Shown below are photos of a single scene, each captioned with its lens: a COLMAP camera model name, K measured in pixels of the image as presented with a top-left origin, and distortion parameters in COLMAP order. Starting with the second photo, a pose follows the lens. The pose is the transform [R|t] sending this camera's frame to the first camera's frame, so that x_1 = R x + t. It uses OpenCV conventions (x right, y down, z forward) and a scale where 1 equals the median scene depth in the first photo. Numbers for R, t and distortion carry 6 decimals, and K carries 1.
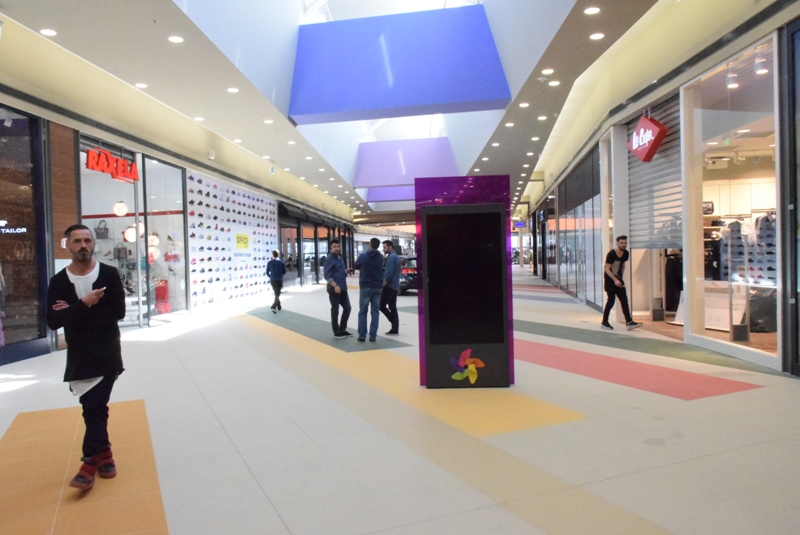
lens RADIAL K [[683.2, 0, 400.0], [0, 683.2, 267.5], [0, 0, 1]] dist [0.057127, -0.001437]
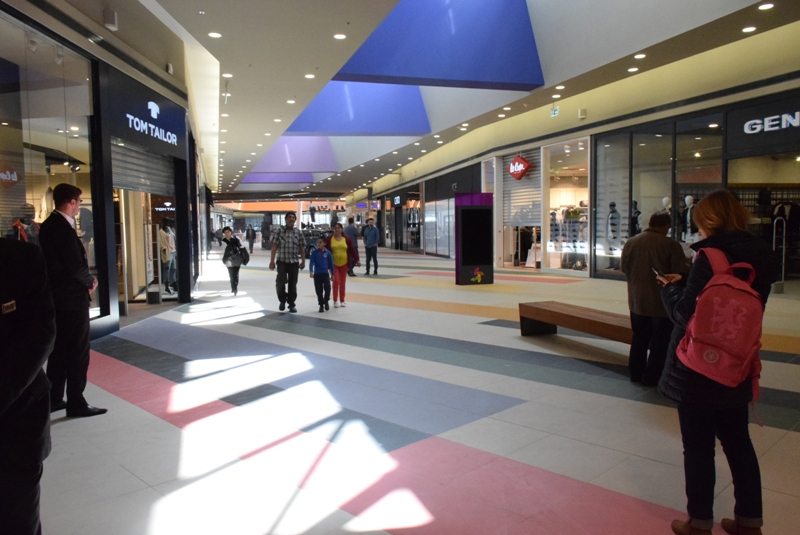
lens RADIAL K [[628.1, 0, 400.0], [0, 628.1, 267.5], [0, 0, 1]] dist [-0.012625, -0.003643]
pose [[0.960059, -0.005212, 0.279749, -0.430047], [-0.005908, 0.999226, 0.038890, 0.020868], [-0.279735, -0.038990, 0.959285, -0.559775]]
